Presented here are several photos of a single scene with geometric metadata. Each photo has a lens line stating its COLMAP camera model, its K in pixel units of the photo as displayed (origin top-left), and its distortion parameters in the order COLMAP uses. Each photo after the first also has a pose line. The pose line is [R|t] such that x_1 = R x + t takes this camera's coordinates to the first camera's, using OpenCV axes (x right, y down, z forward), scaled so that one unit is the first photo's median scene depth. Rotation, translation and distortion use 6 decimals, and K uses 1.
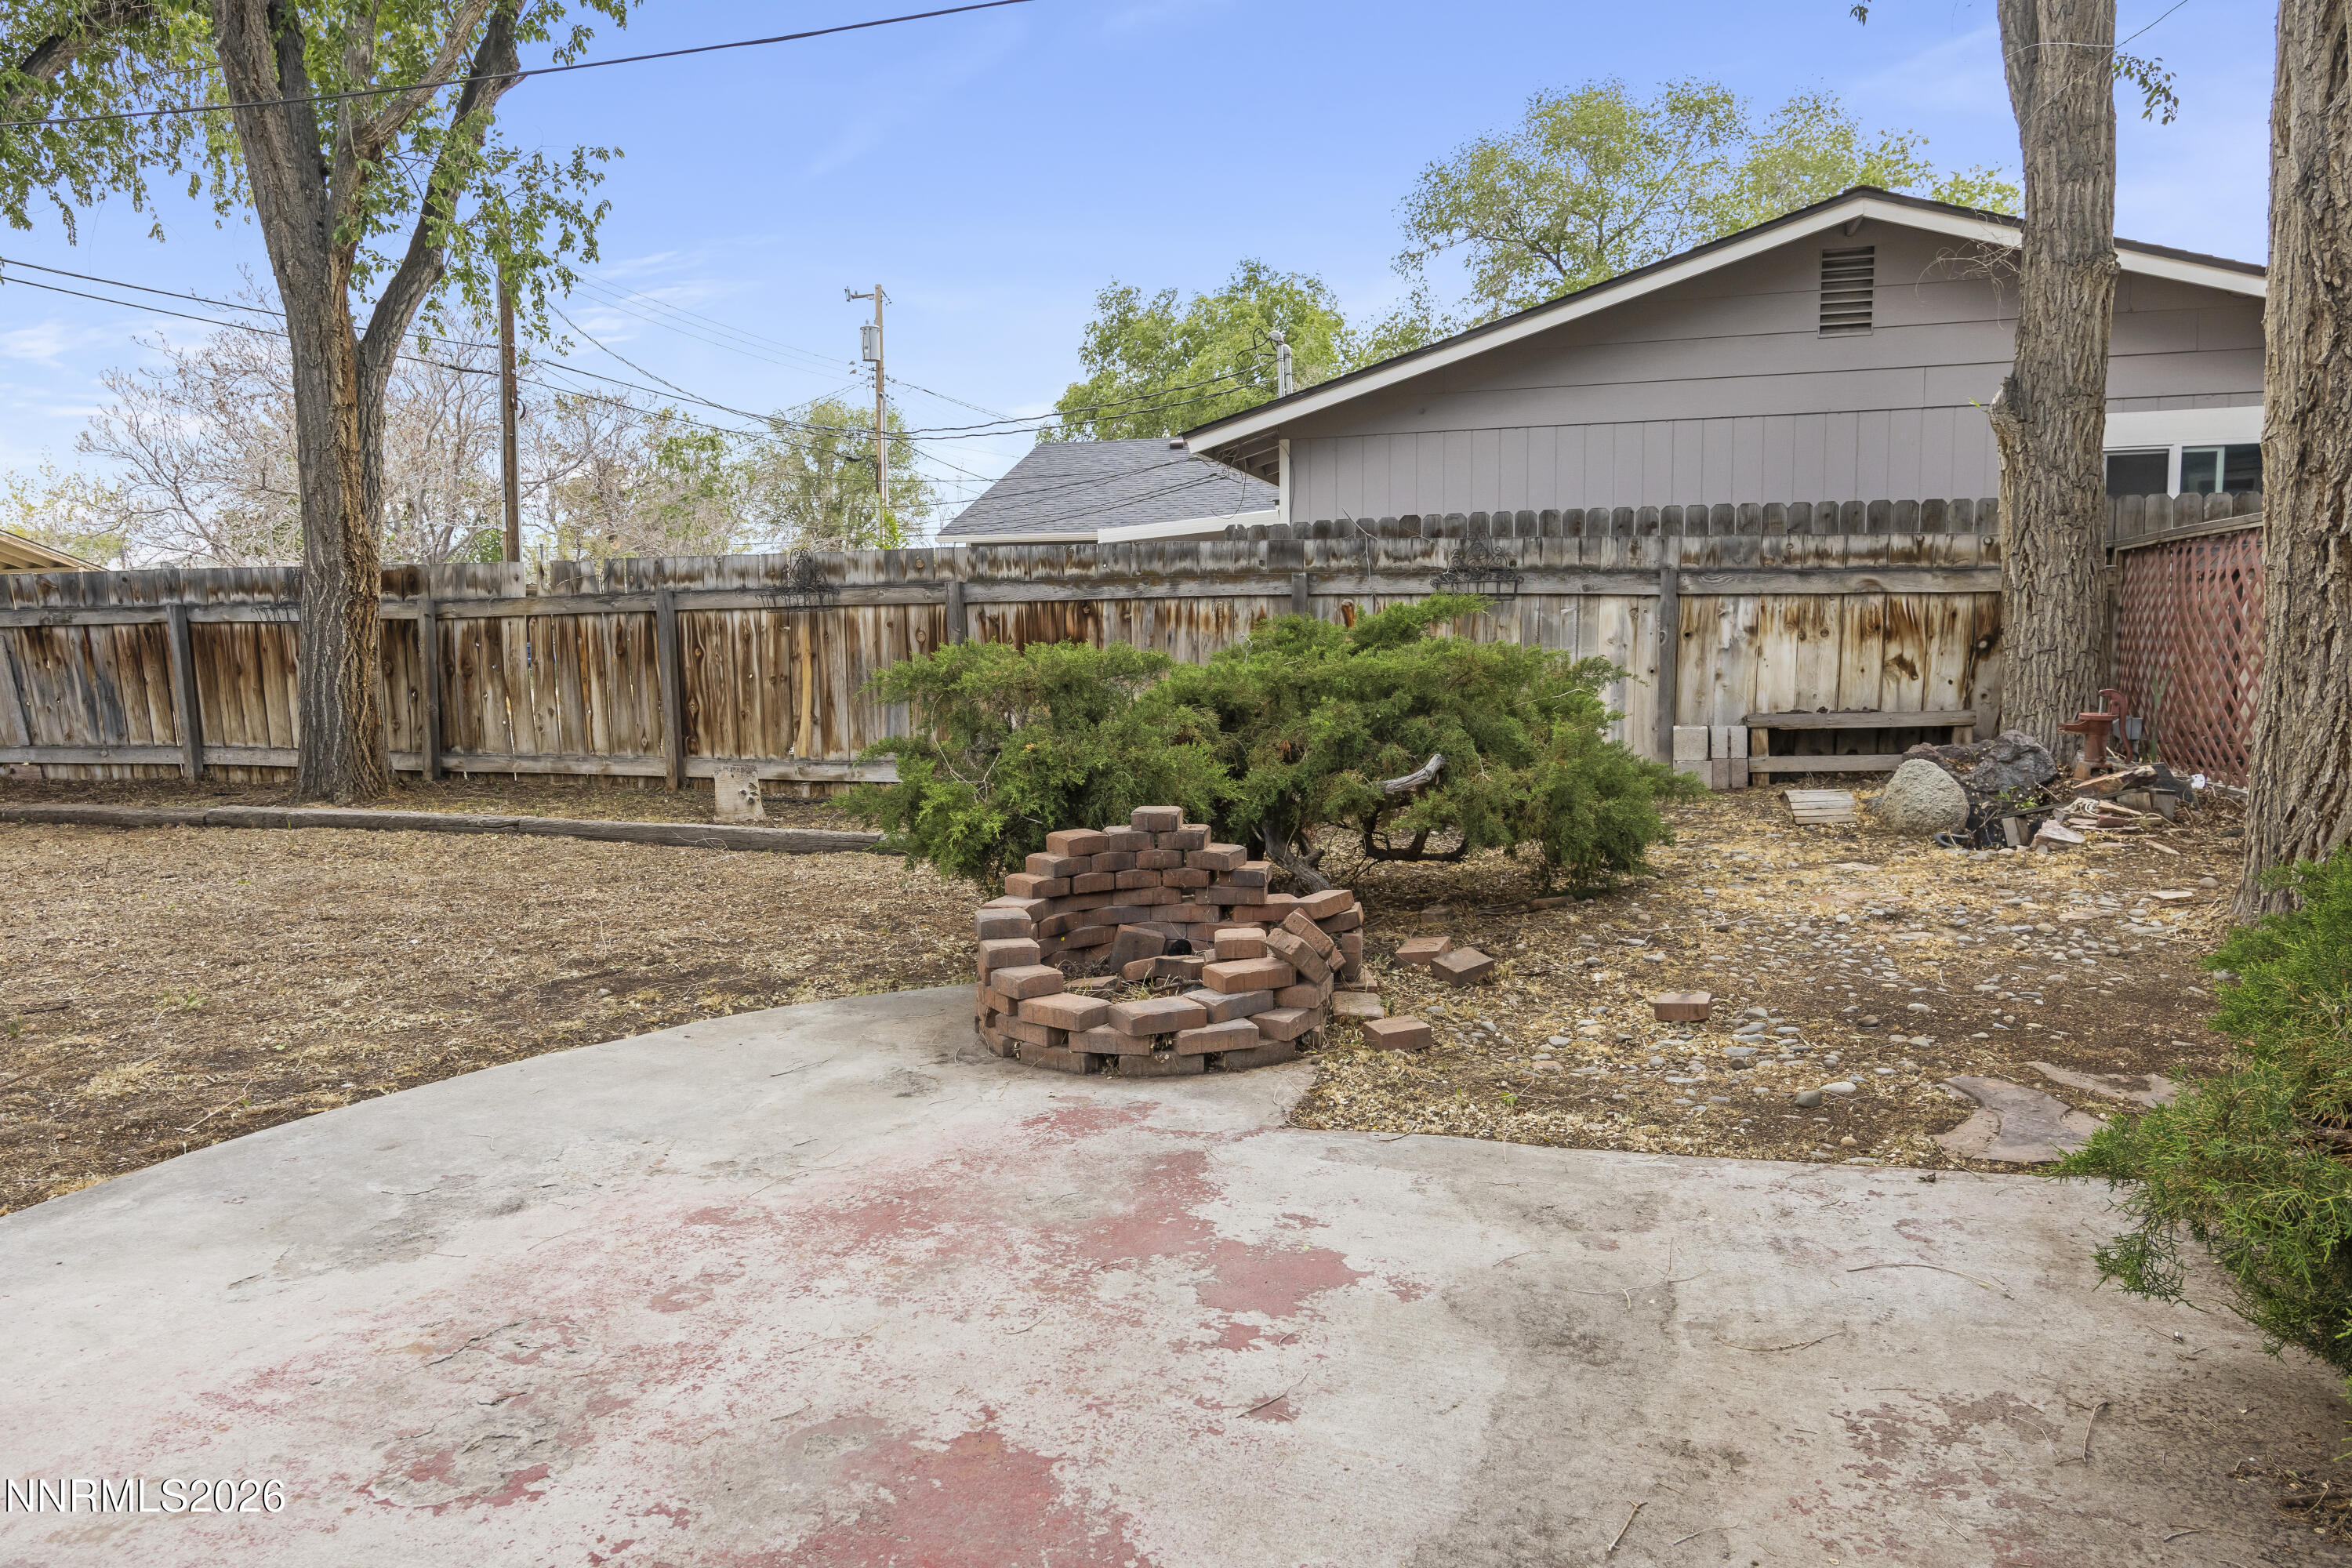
lens RADIAL K [[1536.2, 0, 1161.6], [0, 1536.2, 781.3], [0, 0, 1]] dist [-0.001173, 0.006017]
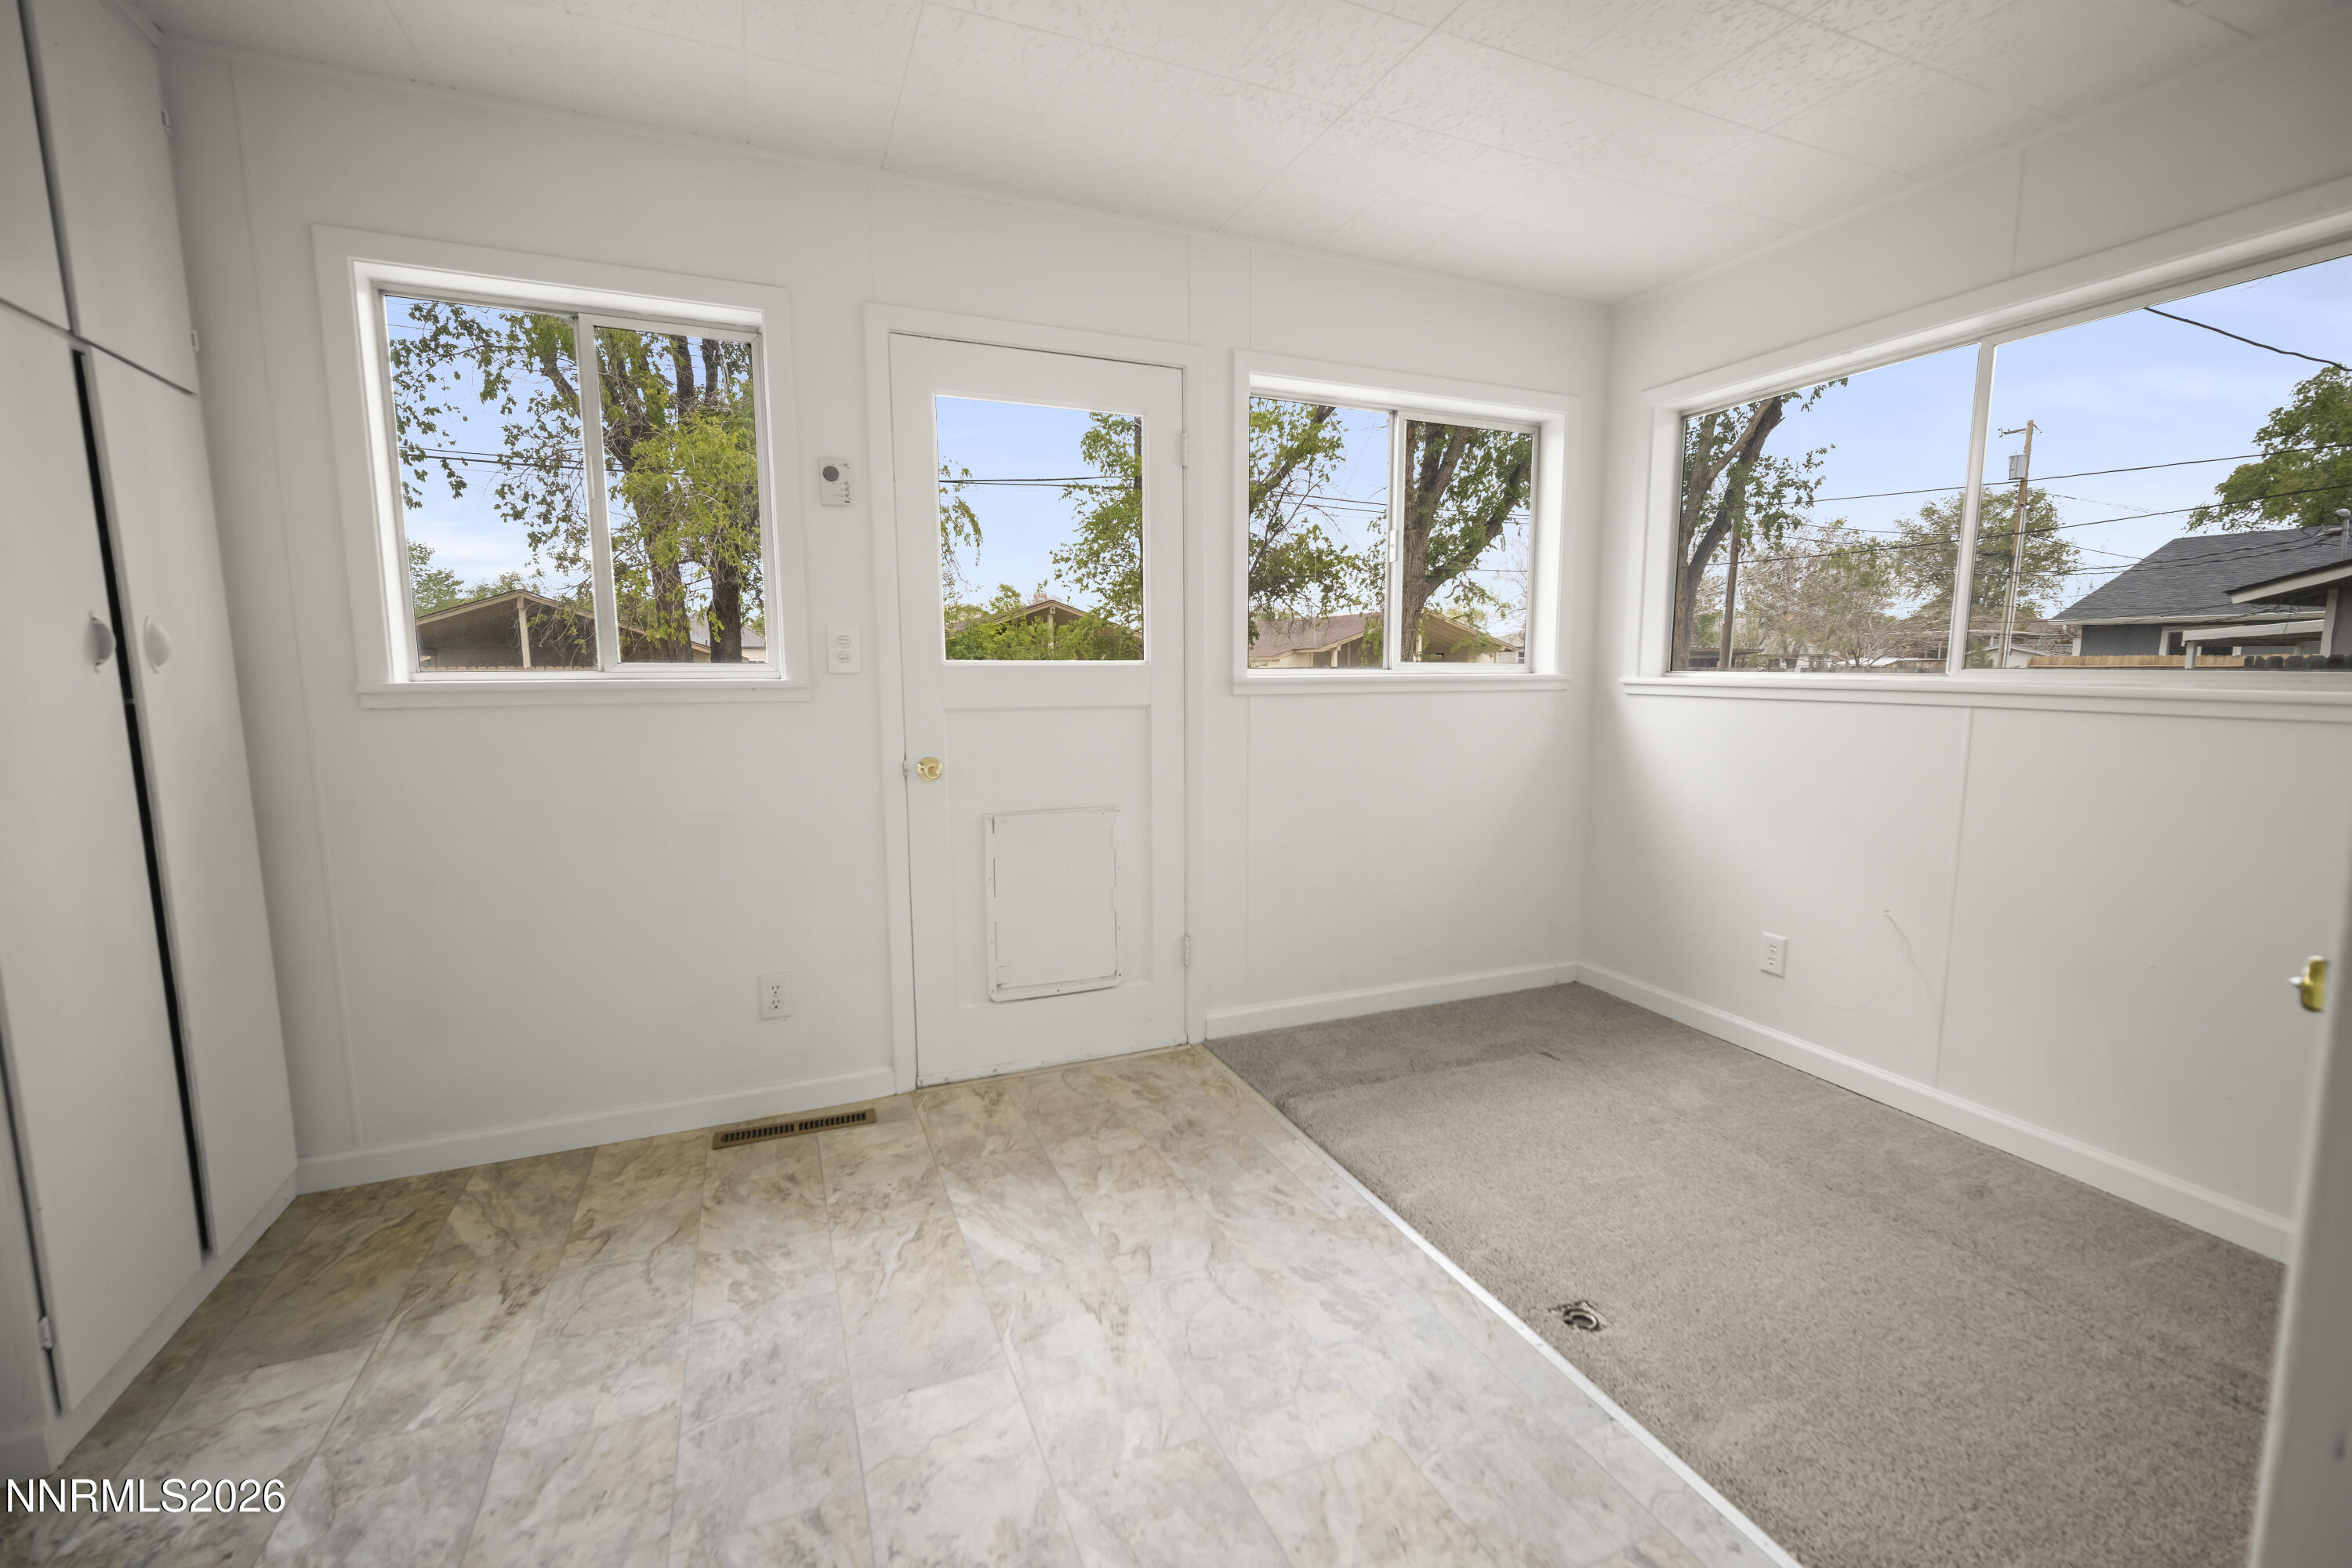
lens RADIAL K [[984.7, 0, 1159.6], [0, 984.7, 780.7], [0, 0, 1]] dist [-0.001327, 0.000632]
pose [[0.626982, 0.095970, -0.773100, 0.106023], [-0.075398, 0.995200, 0.062393, -0.011605], [0.775377, 0.019170, 0.631208, -0.410630]]
